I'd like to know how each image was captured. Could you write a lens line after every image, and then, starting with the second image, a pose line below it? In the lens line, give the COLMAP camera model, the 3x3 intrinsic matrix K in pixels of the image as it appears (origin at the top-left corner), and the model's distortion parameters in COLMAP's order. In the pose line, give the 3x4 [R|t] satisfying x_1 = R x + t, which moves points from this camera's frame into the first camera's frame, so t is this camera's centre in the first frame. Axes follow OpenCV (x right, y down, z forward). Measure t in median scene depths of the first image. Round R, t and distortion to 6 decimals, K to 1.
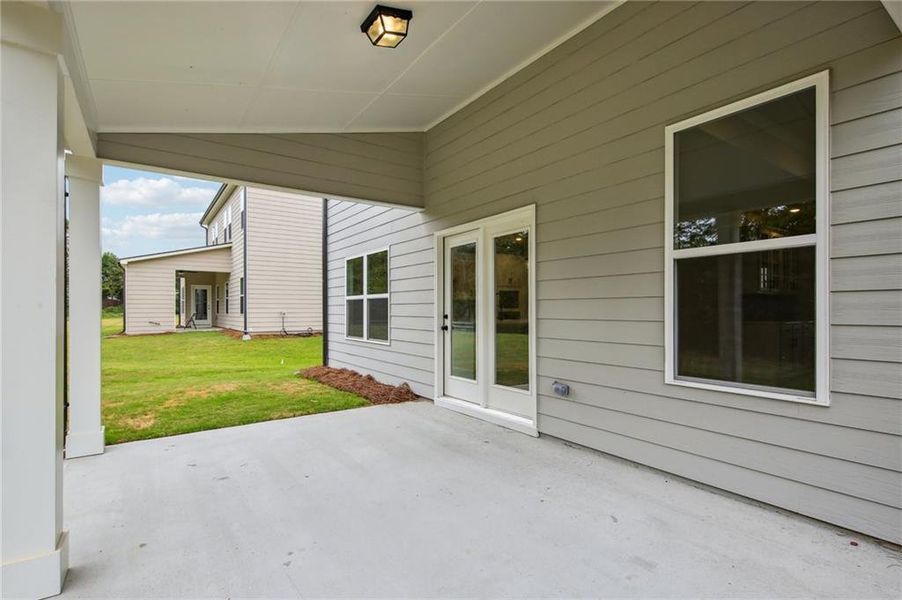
lens RADIAL K [[424.5, 0, 451.1], [0, 424.5, 305.4], [0, 0, 1]] dist [0.000794, -0.000084]
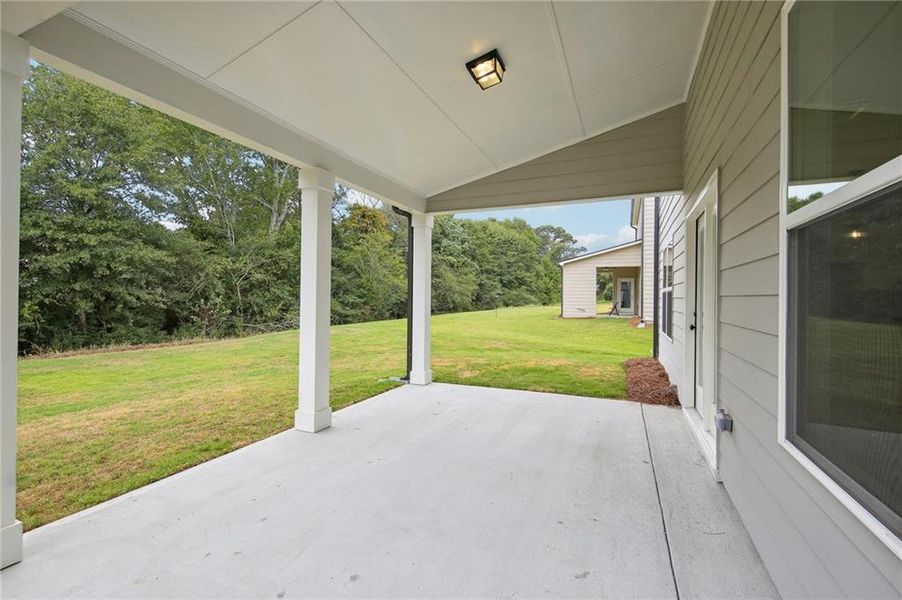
lens RADIAL K [[387.4, 0, 448.1], [0, 387.4, 296.5], [0, 0, 1]] dist [-0.000354, -0.001046]
pose [[0.536100, 0.005092, -0.844139, 0.092052], [-0.002153, 0.999987, 0.004665, -0.002964], [0.844152, -0.000683, 0.536104, 0.041496]]
